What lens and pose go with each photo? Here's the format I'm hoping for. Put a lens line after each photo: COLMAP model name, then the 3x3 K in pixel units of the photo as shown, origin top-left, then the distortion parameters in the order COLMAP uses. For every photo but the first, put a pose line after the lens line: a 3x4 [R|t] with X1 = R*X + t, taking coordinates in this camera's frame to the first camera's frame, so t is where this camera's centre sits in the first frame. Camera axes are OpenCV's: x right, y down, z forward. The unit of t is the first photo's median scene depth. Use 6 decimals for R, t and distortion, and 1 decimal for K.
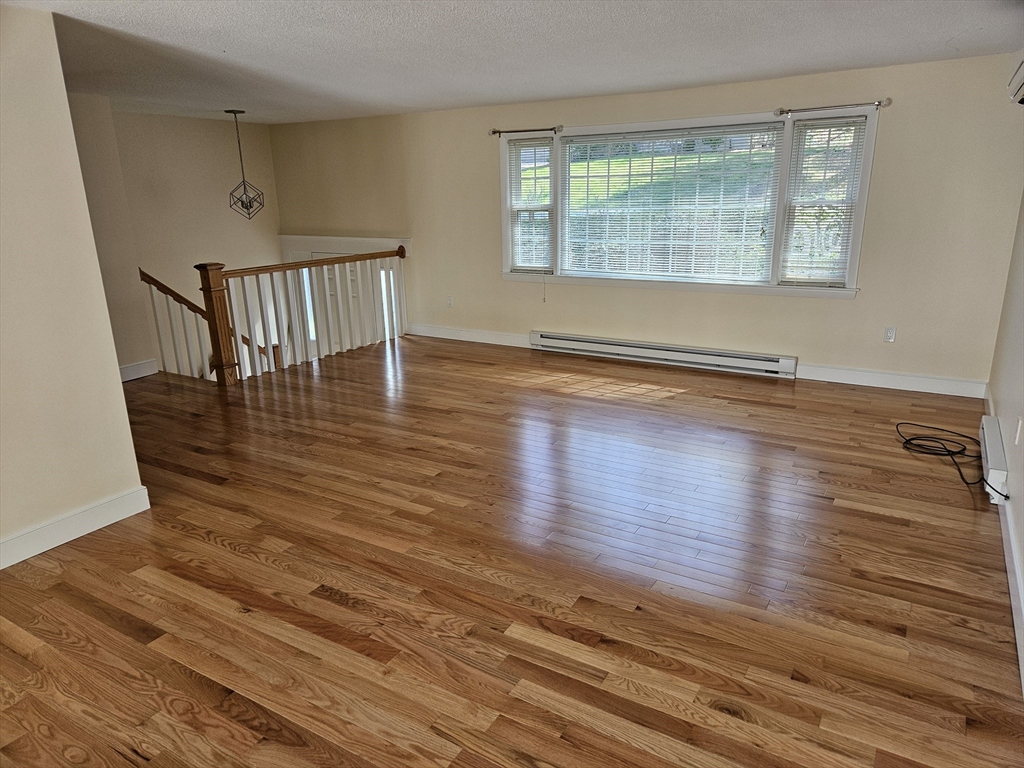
lens RADIAL K [[690.4, 0, 512.6], [0, 690.4, 388.3], [0, 0, 1]] dist [-0.001252, -0.007751]
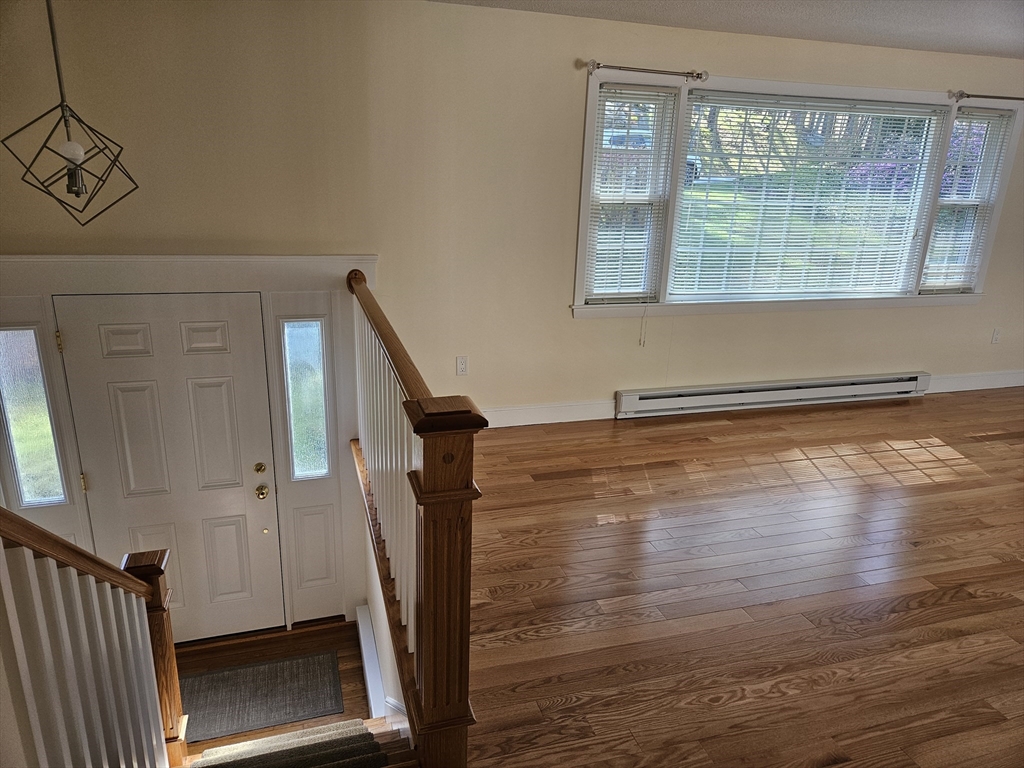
lens RADIAL K [[690.4, 0, 509.9], [0, 690.4, 380.1], [0, 0, 1]] dist [-0.001252, -0.007751]
pose [[0.672447, -0.177925, 0.718441, -0.585855], [0.164374, 0.982336, 0.089428, -0.197999], [-0.721662, 0.057957, 0.689816, 0.744041]]
